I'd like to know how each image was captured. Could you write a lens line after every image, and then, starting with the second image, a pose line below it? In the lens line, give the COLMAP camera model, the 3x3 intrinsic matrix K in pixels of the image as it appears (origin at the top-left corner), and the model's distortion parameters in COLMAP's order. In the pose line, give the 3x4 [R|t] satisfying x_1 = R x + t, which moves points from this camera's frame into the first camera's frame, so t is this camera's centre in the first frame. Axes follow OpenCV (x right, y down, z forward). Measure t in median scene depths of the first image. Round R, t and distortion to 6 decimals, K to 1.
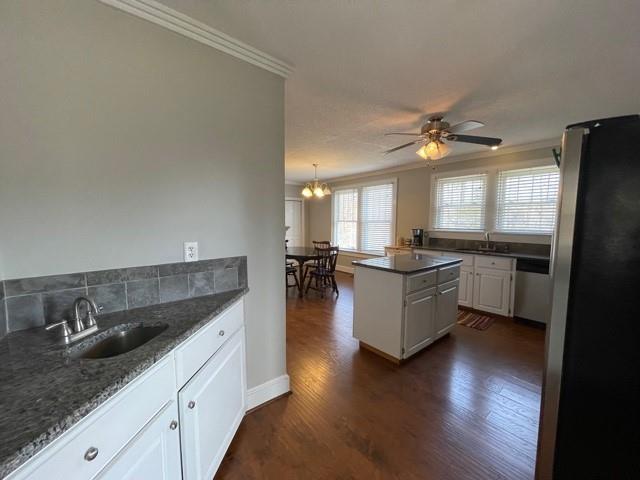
lens RADIAL K [[257.2, 0, 320.0], [0, 257.2, 240.0], [0, 0, 1]] dist [-0.000727, 0.000074]
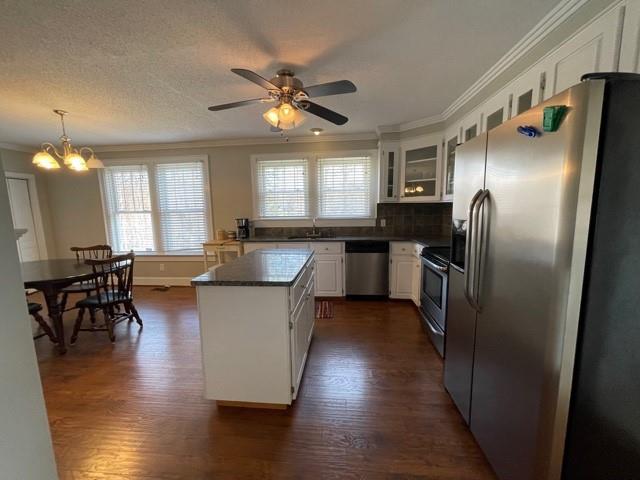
lens RADIAL K [[257.2, 0, 320.0], [0, 257.2, 240.0], [0, 0, 1]] dist [-0.000727, 0.000074]
pose [[0.709809, -0.105175, 0.696498, -0.038032], [0.076913, 0.994450, 0.071785, -0.014235], [-0.700182, 0.002616, 0.713959, 0.222205]]
